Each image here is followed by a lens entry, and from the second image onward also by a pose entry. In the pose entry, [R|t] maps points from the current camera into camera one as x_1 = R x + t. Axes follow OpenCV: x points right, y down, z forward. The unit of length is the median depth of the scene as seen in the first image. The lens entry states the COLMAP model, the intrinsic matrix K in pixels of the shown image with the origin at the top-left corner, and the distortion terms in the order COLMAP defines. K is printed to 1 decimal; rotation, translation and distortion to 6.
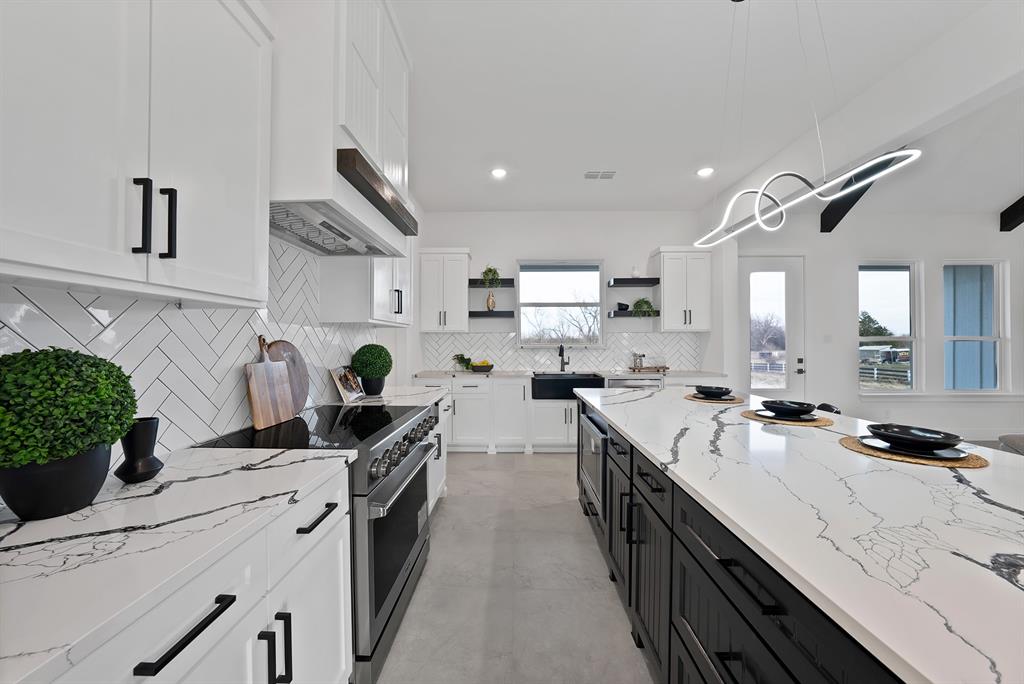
lens RADIAL K [[371.2, 0, 508.5], [0, 371.2, 341.0], [0, 0, 1]] dist [-0.026056, 0.004231]
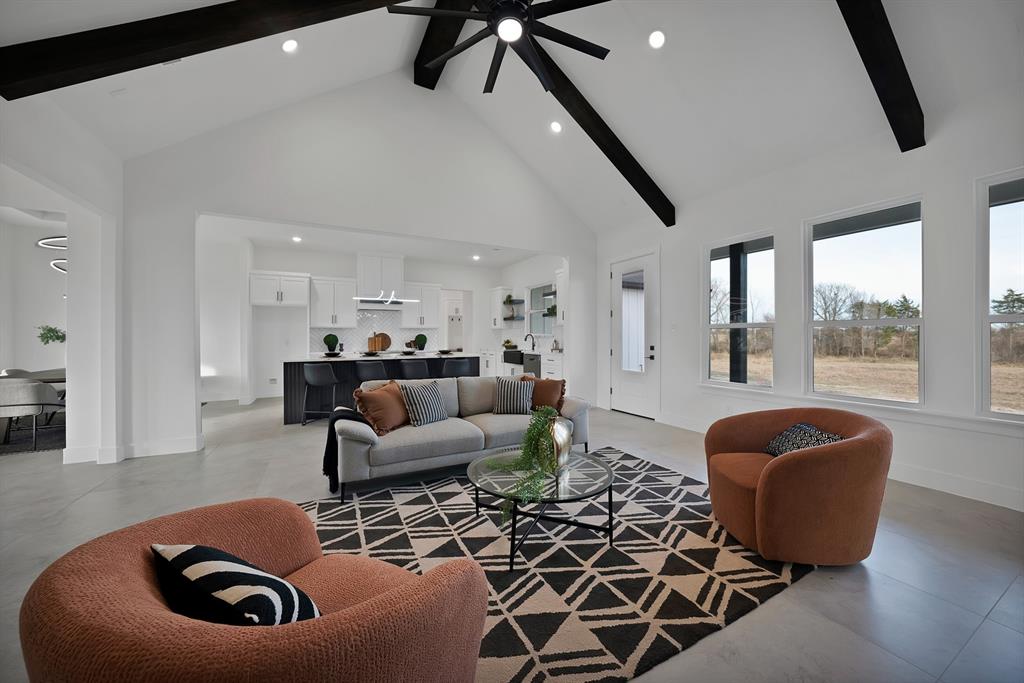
lens RADIAL K [[371.2, 0, 513.9], [0, 371.2, 336.0], [0, 0, 1]] dist [-0.026056, 0.004231]
pose [[0.471153, -0.002234, -0.882049, 1.659623], [0.004577, 0.999990, -0.000088, 0.017199], [0.882039, -0.003995, 0.471159, 0.117374]]
